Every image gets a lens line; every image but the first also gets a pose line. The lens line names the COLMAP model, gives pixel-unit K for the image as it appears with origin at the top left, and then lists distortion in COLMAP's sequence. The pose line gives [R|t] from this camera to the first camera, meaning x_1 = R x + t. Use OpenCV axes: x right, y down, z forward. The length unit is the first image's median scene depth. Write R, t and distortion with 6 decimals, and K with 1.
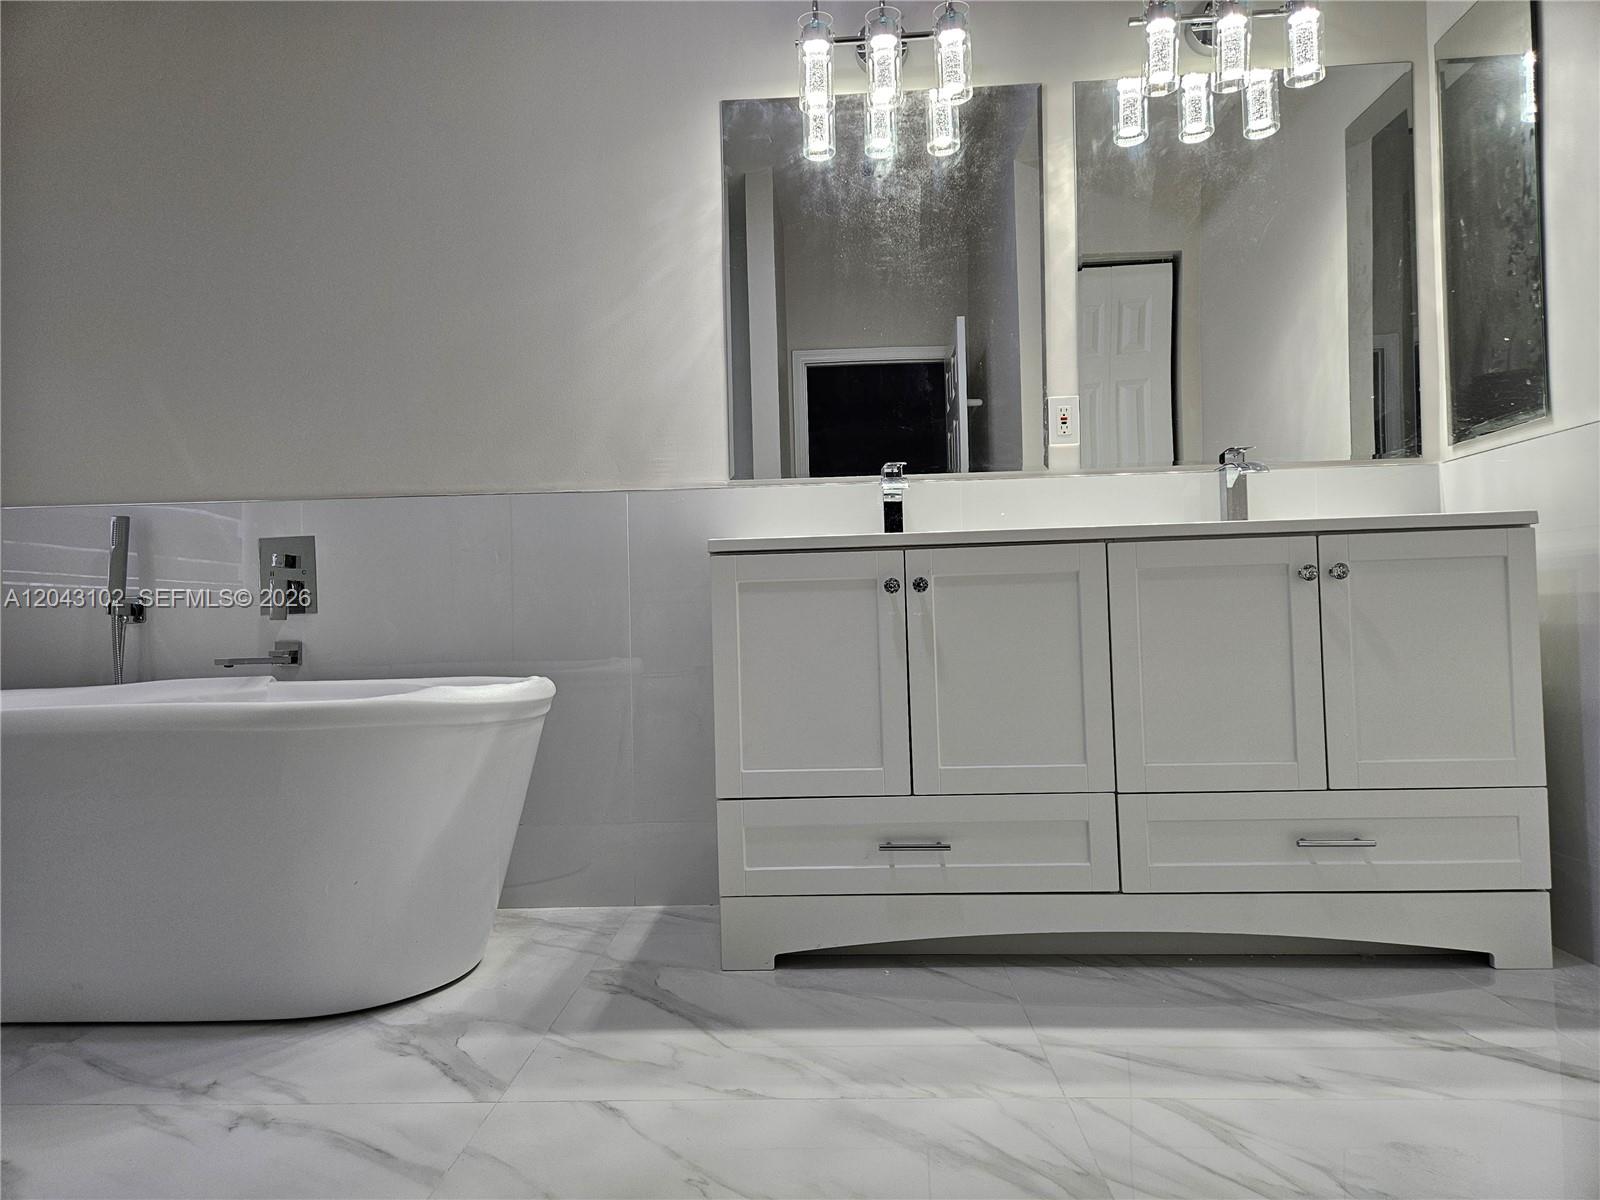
lens RADIAL K [[1062.6, 0, 776.2], [0, 1062.6, 605.1], [0, 0, 1]] dist [0.075220, -0.062641]
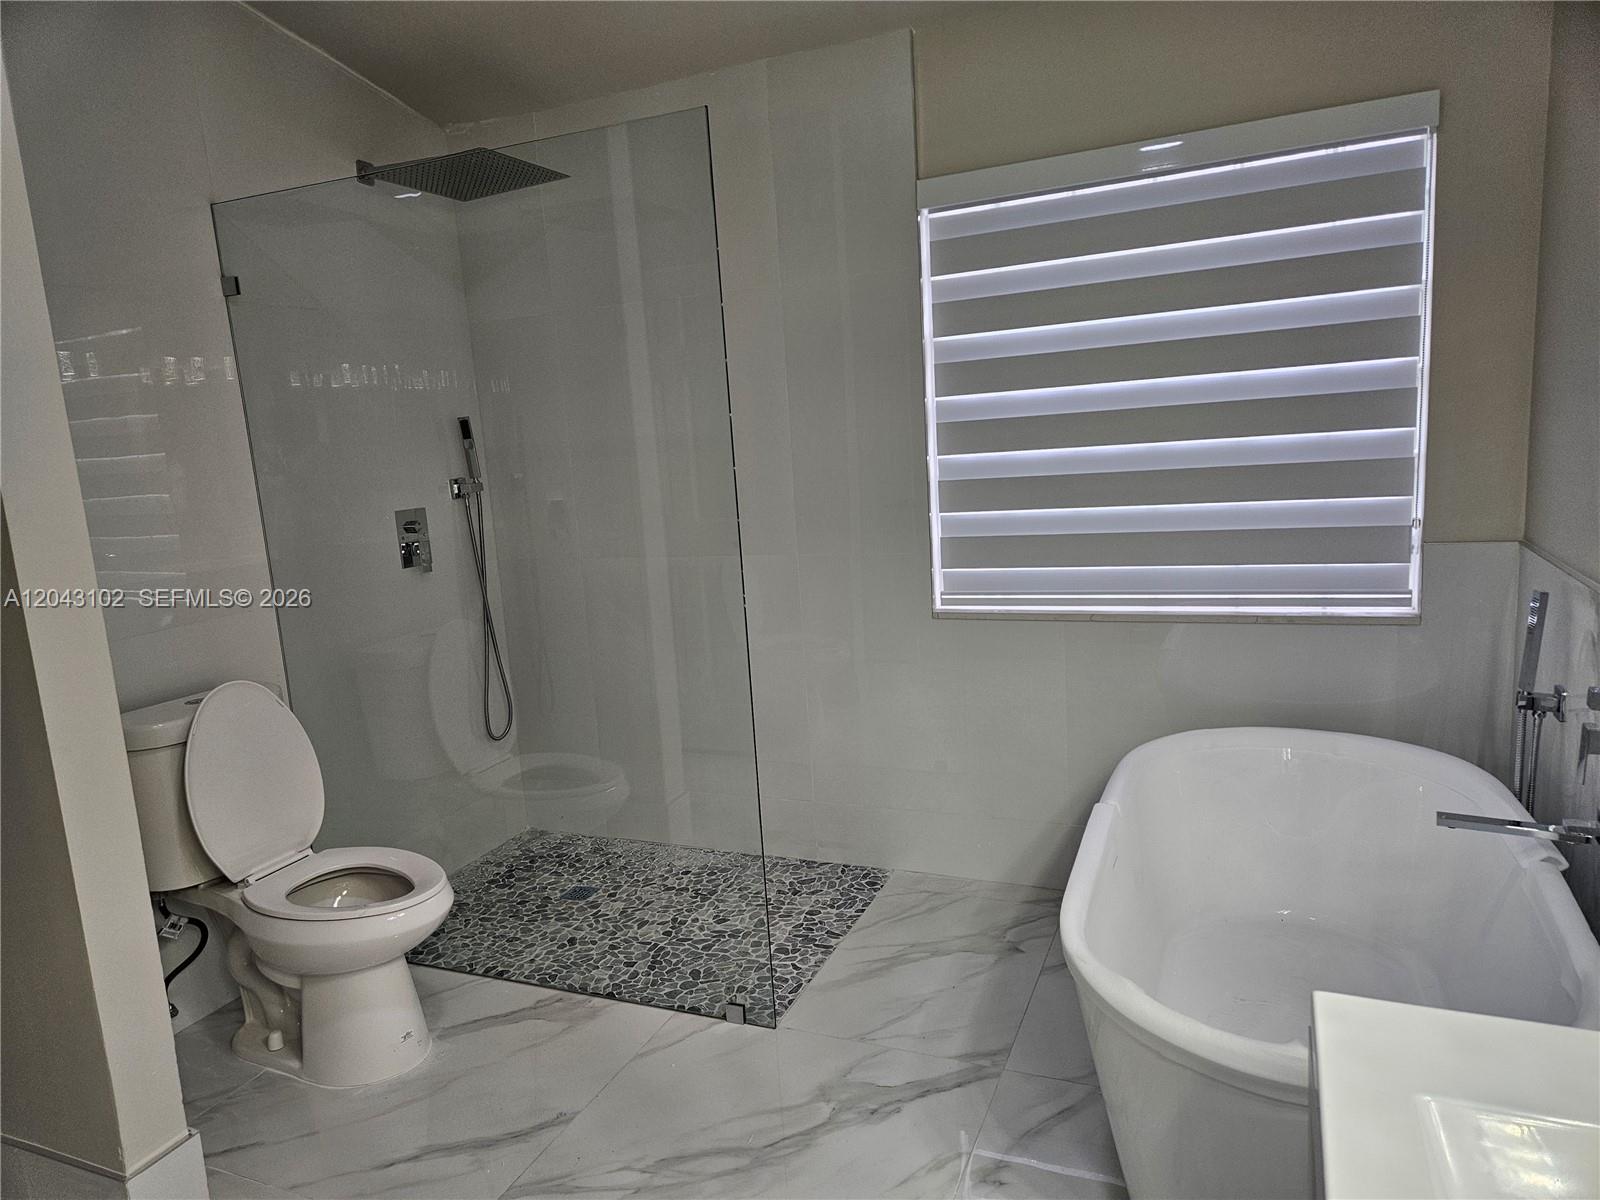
lens RADIAL K [[1062.6, 0, 788.4], [0, 1062.6, 614.7], [0, 0, 1]] dist [0.075220, -0.062641]
pose [[-0.344591, 0.207628, -0.915504, 0.423233], [0.089846, 0.978052, 0.187995, -0.337757], [0.934444, -0.017473, -0.355682, 0.960482]]
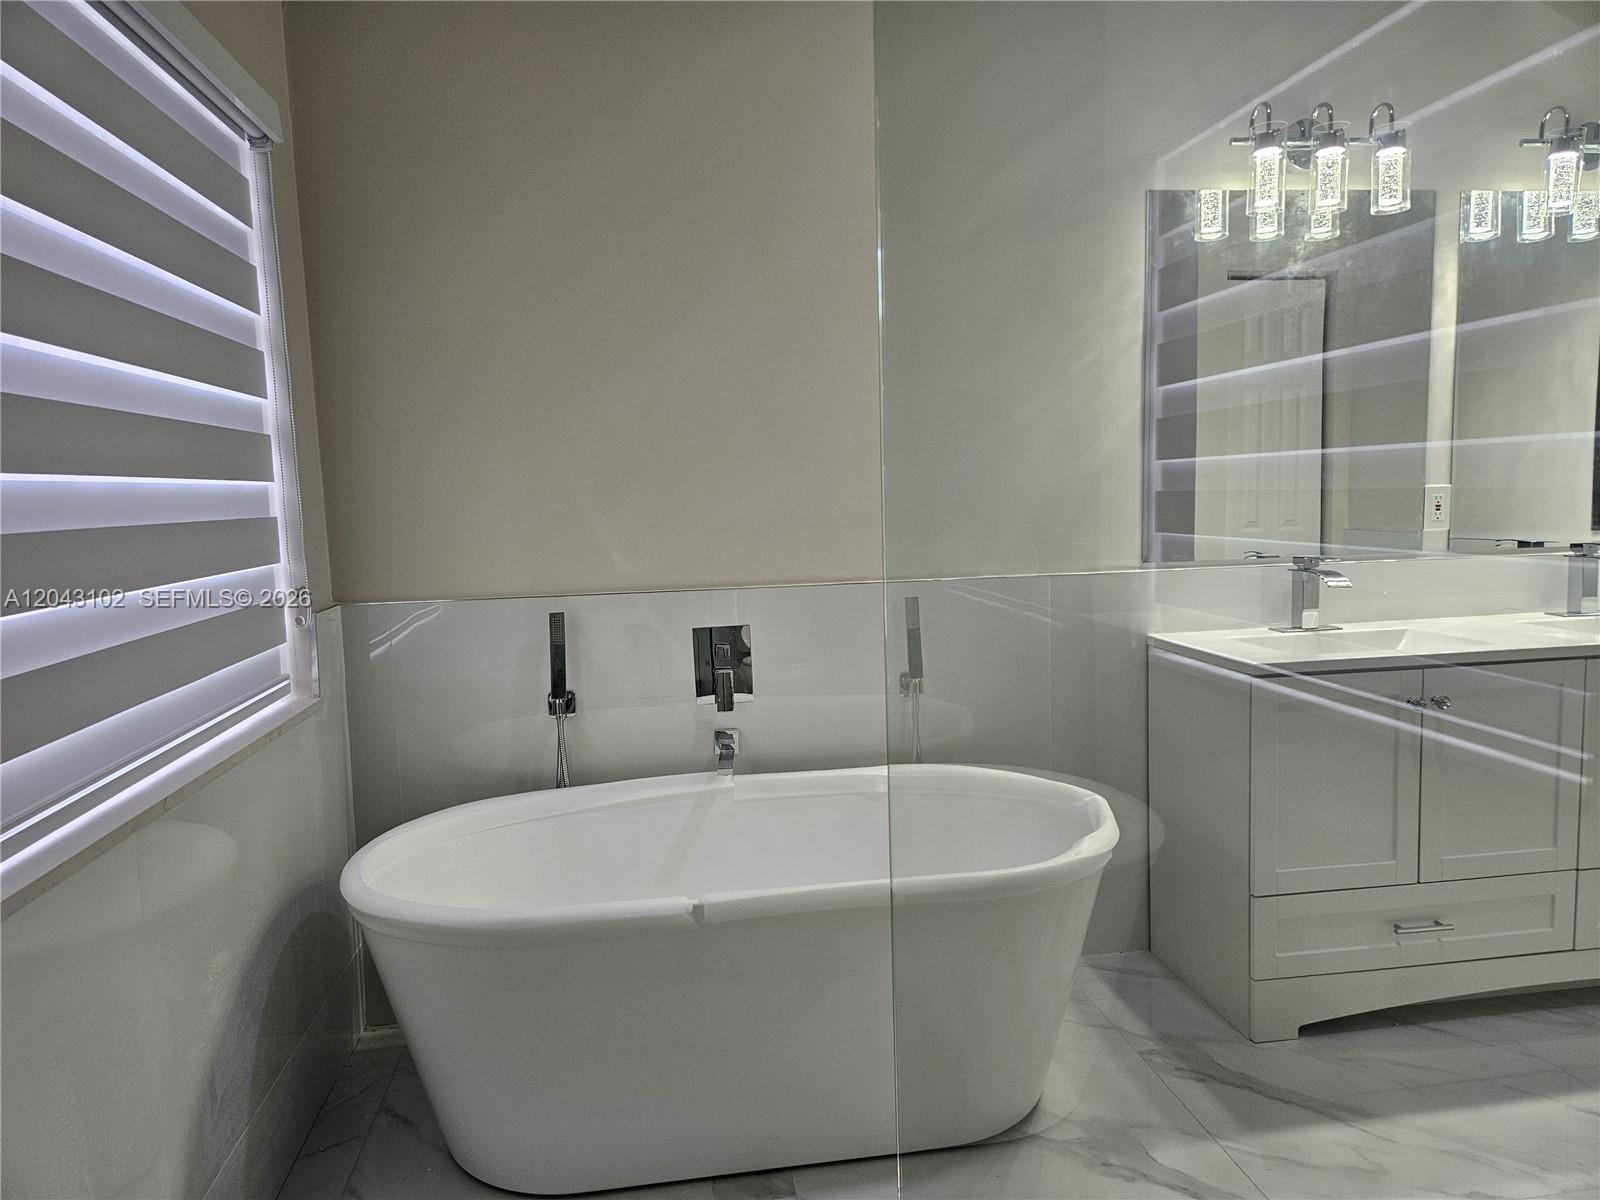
lens RADIAL K [[1062.6, 0, 797.2], [0, 1062.6, 604.4], [0, 0, 1]] dist [0.075220, -0.062641]
pose [[0.979102, -0.026292, 0.201663, -0.738712], [0.002436, 0.993053, 0.117646, -0.251580], [-0.203355, -0.114697, 0.972364, 0.045539]]
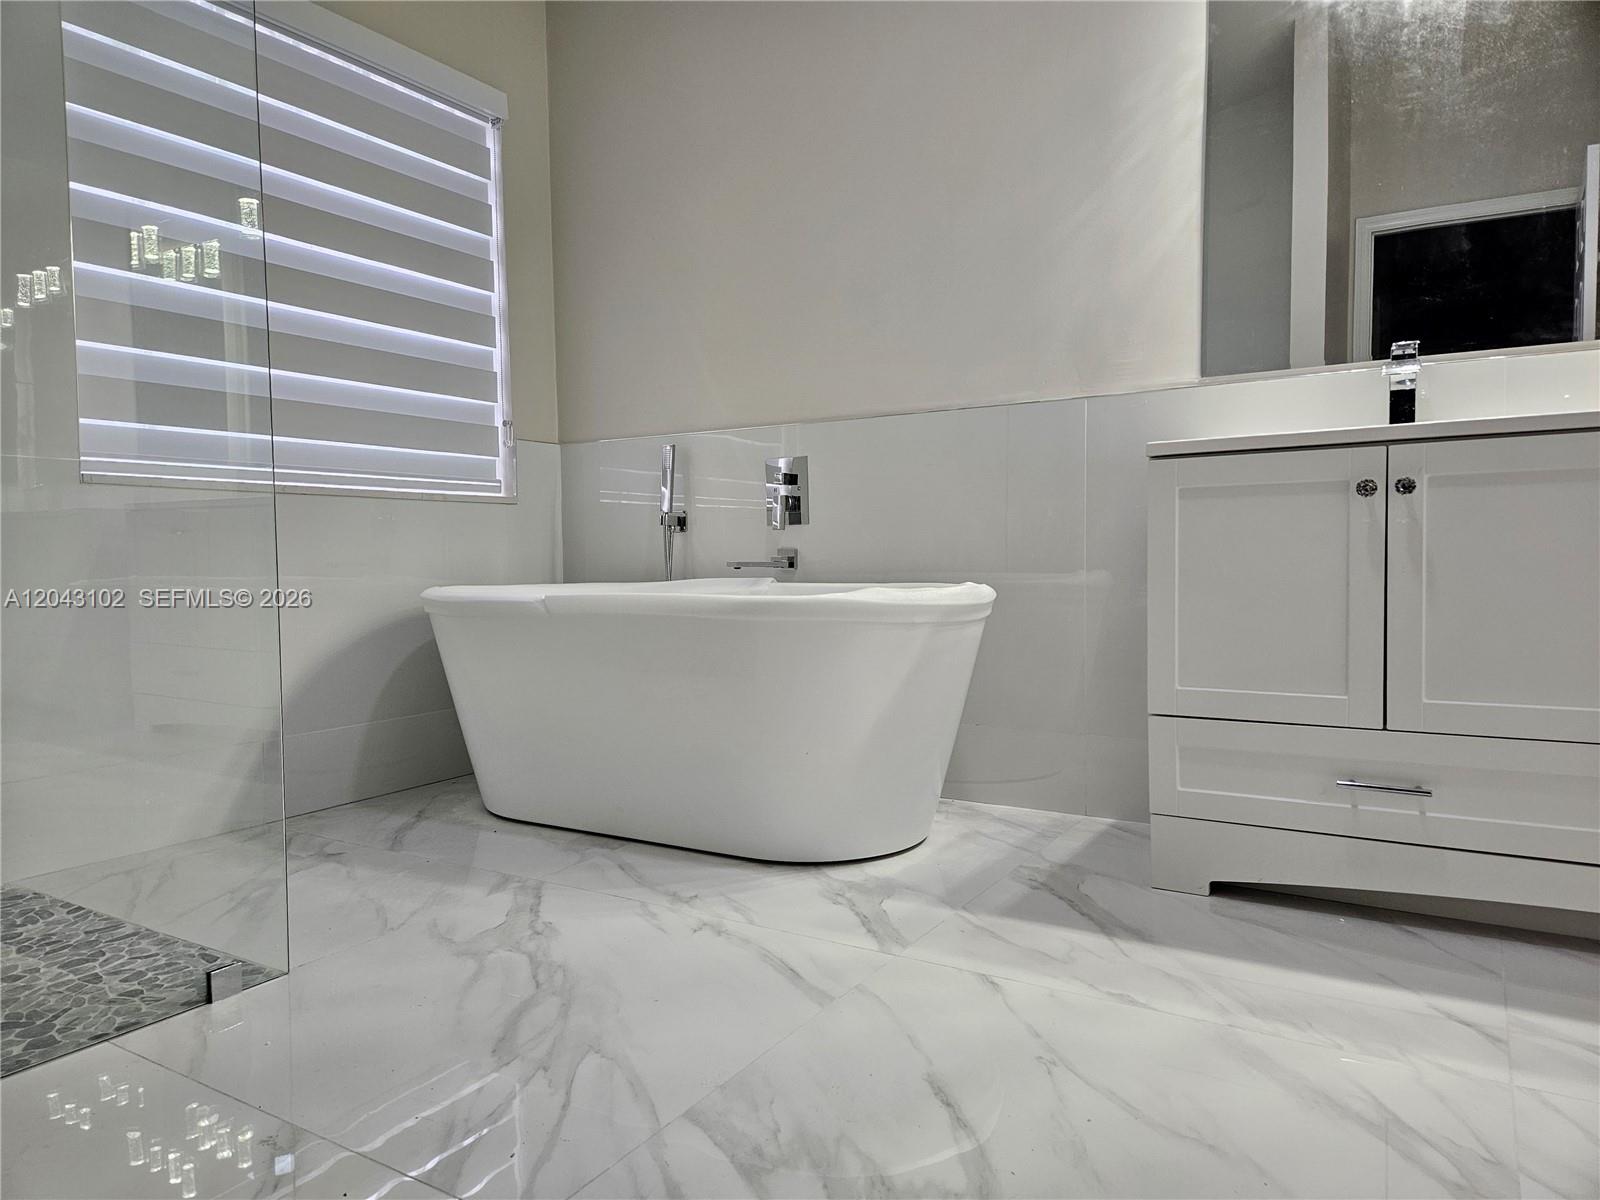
lens RADIAL K [[1062.6, 0, 778.2], [0, 1062.6, 605.5], [0, 0, 1]] dist [0.075220, -0.062641]
pose [[0.873537, 0.036989, -0.485351, 0.118859], [-0.000049, 0.997115, 0.075904, 0.010283], [0.486758, -0.066281, 0.871019, -0.002424]]
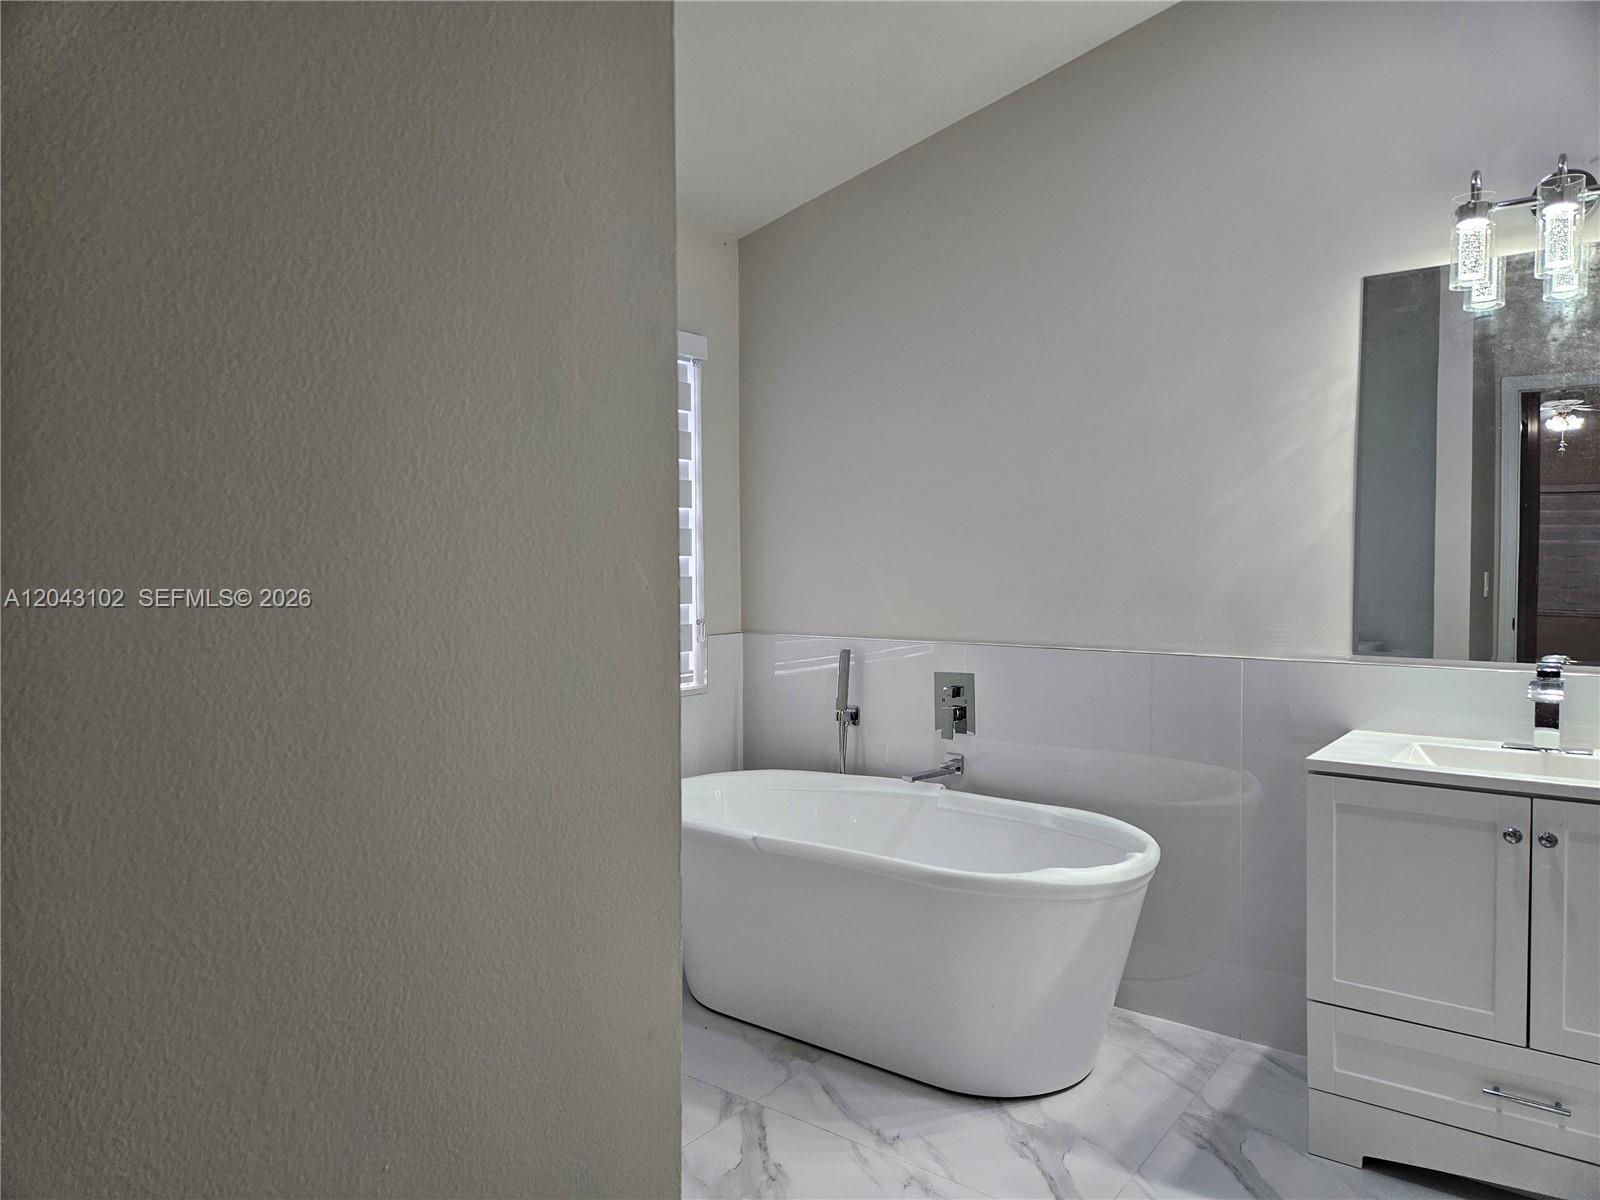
lens RADIAL K [[1062.6, 0, 783.6], [0, 1062.6, 608.1], [0, 0, 1]] dist [0.075220, -0.062641]
pose [[0.823332, 0.044572, -0.565808, 0.110660], [-0.006129, 0.997552, 0.069665, -0.286569], [0.567527, -0.053890, 0.821589, -0.181817]]
